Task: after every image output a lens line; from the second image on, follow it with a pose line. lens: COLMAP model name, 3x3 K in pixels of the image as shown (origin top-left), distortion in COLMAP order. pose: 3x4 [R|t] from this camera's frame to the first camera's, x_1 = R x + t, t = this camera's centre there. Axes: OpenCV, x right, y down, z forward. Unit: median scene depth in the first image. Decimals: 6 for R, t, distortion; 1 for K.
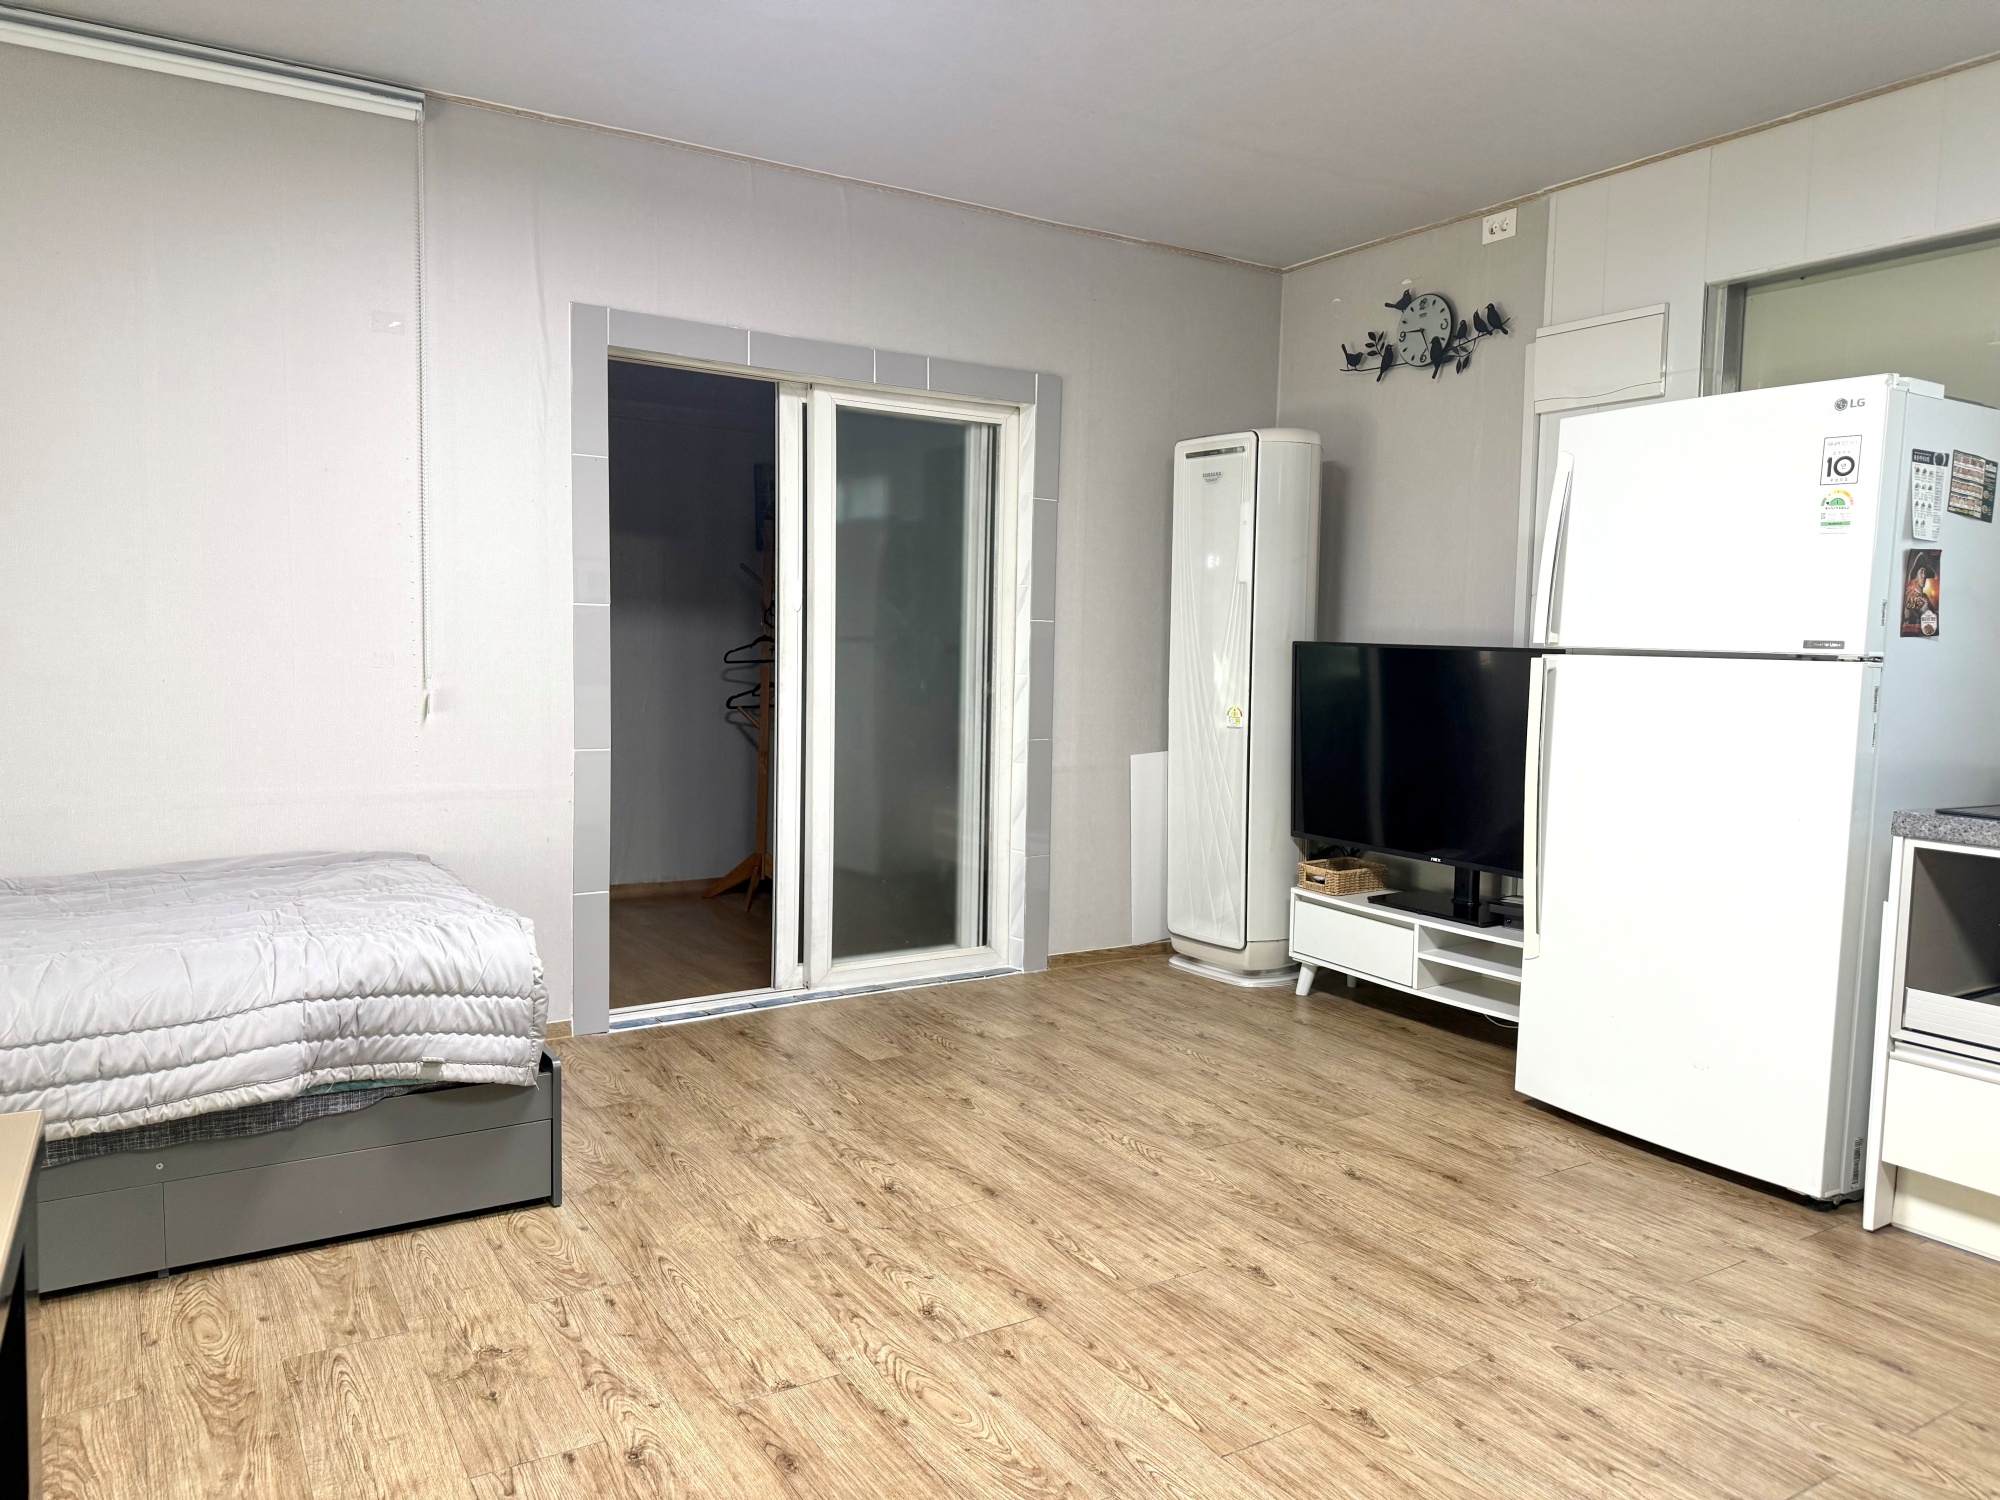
lens RADIAL K [[1397.1, 0, 1002.8], [0, 1397.1, 770.1], [0, 0, 1]] dist [0.021445, -0.033715]
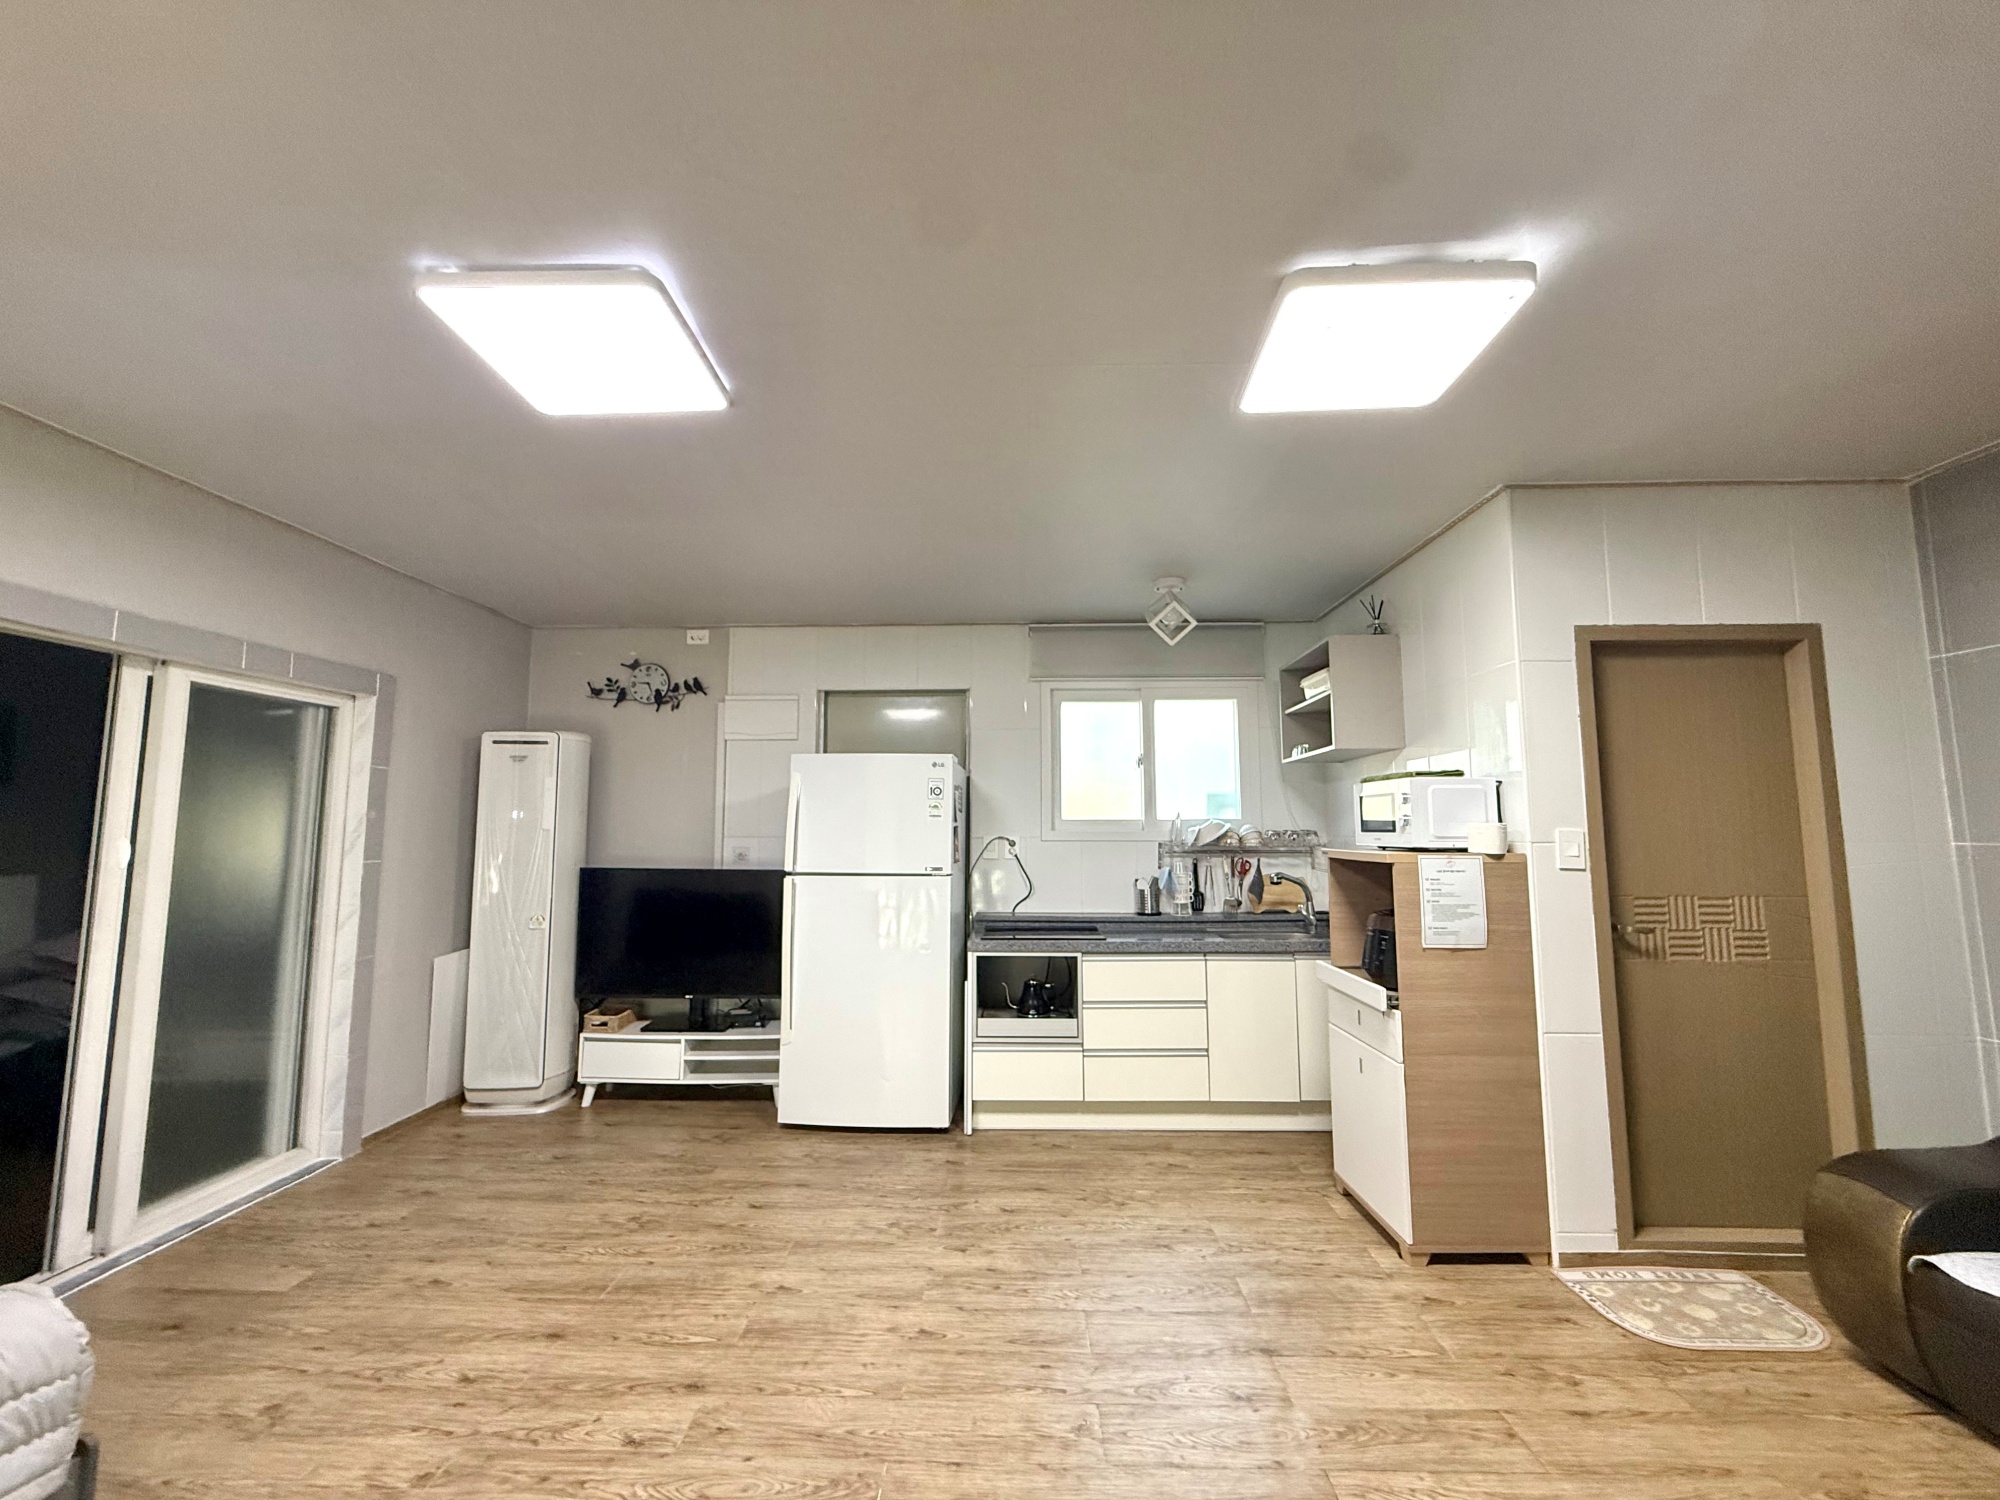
lens RADIAL K [[795.3, 0, 1001.8], [0, 795.3, 750.8], [0, 0, 1]] dist [-0.001356, 0.000813]
pose [[0.551545, 0.063882, 0.831695, -0.349511], [0.089676, 0.986744, -0.135261, -0.076139], [-0.829311, 0.149186, 0.538505, 0.155425]]
